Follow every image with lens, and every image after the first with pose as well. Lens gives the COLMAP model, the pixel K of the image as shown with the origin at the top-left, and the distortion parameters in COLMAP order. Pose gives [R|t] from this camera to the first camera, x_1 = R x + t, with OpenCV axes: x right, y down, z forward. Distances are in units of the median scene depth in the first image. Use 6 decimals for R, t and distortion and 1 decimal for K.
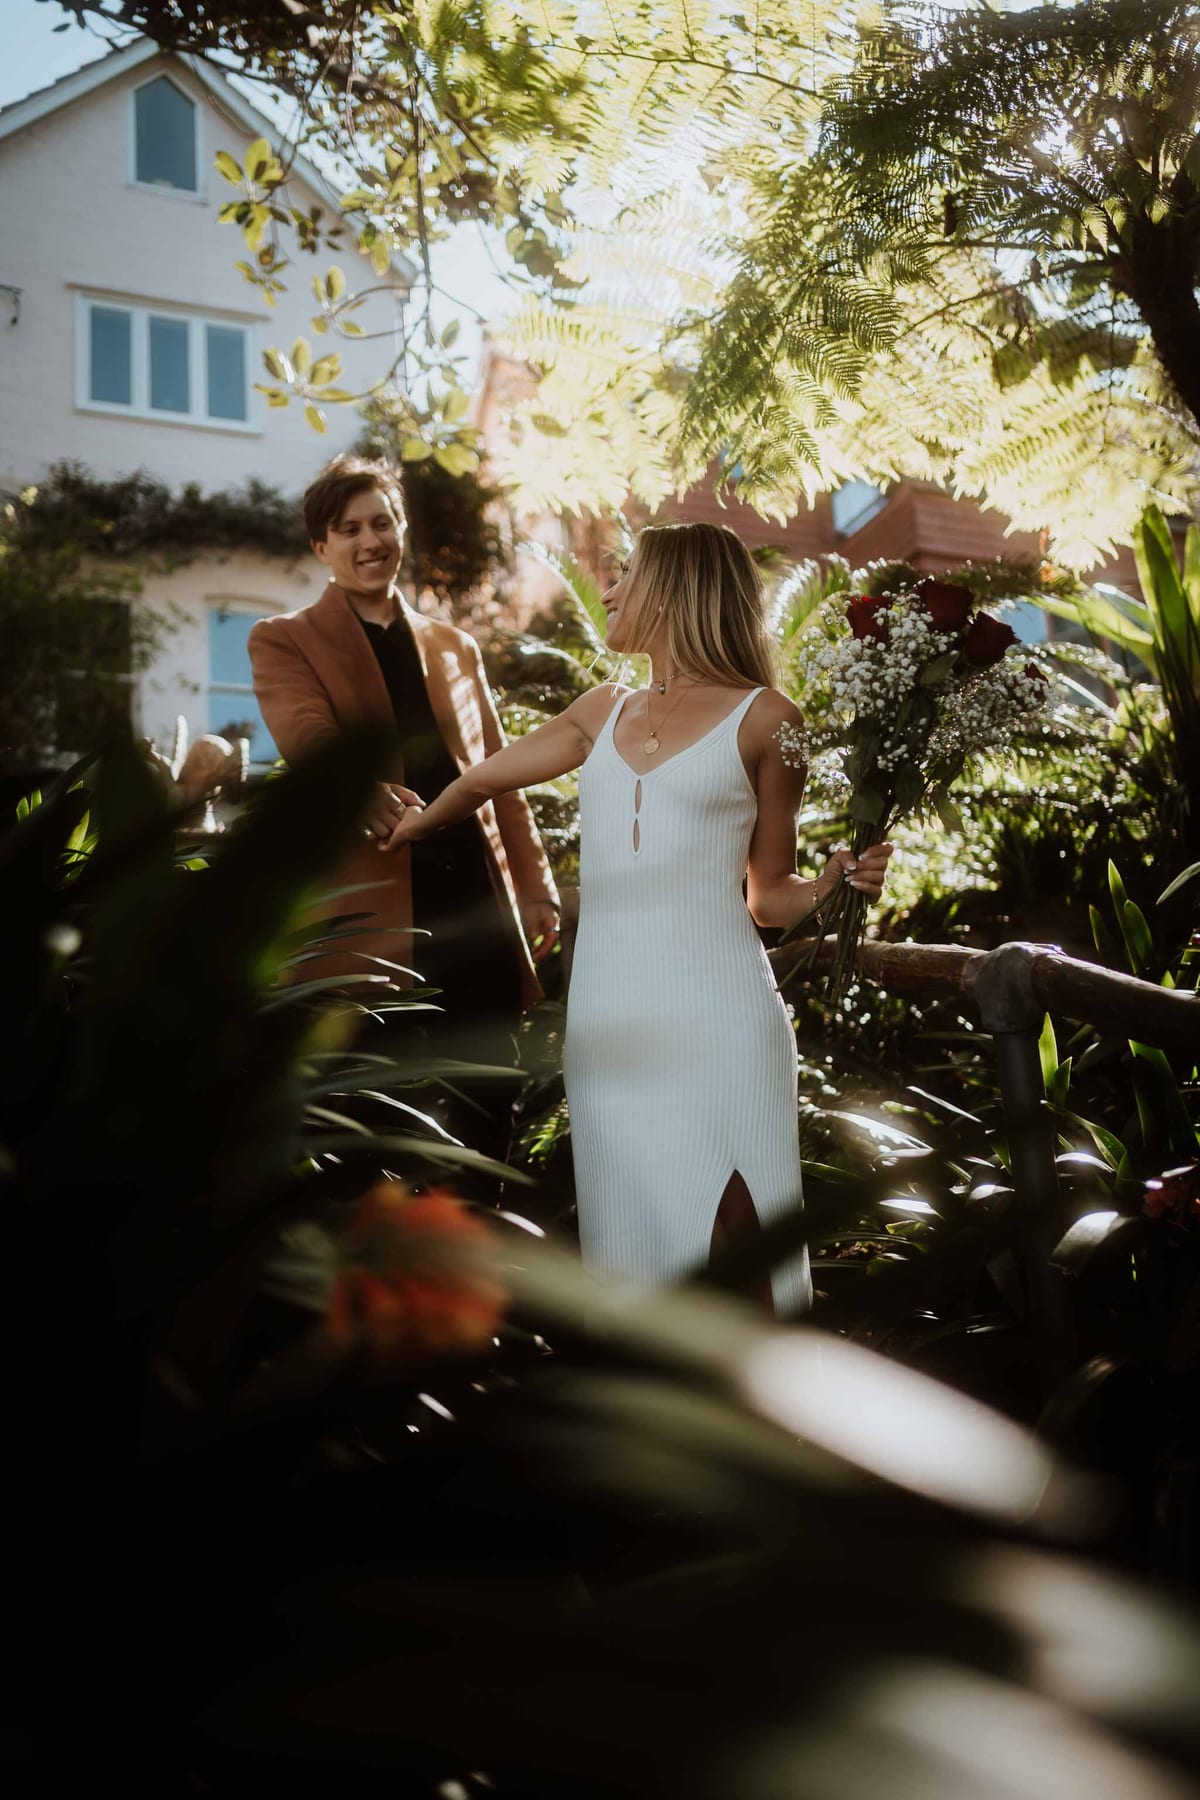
lens RADIAL K [[1893.2, 0, 600.0], [0, 1893.2, 900.0], [0, 0, 1]] dist [-0.002005, -0.000117]
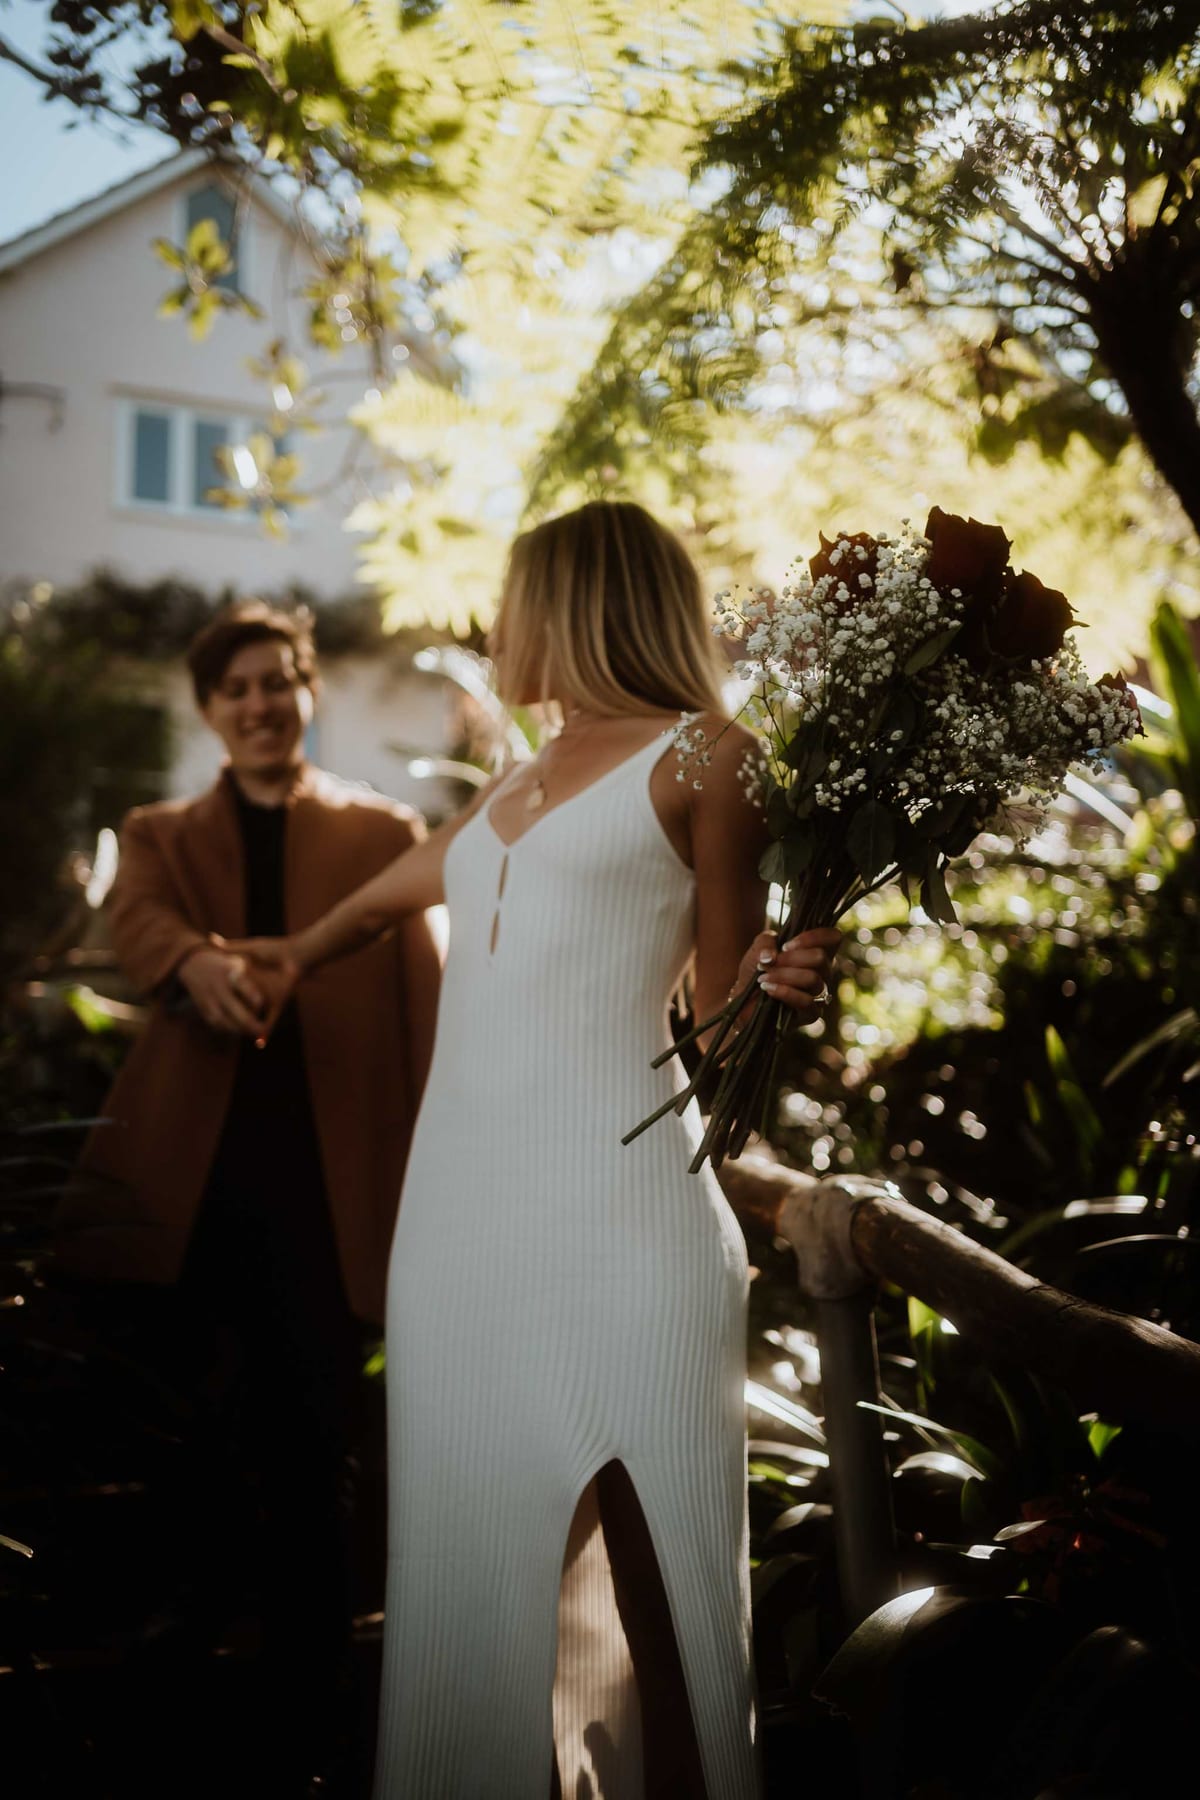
lens RADIAL K [[1893.2, 0, 600.0], [0, 1893.2, 900.0], [0, 0, 1]] dist [-0.002005, -0.000117]
pose [[0.998942, -0.000007, -0.045980, 0.065518], [-0.002306, 0.998734, -0.050256, -0.020672], [0.045922, 0.050309, 0.997677, 0.097937]]
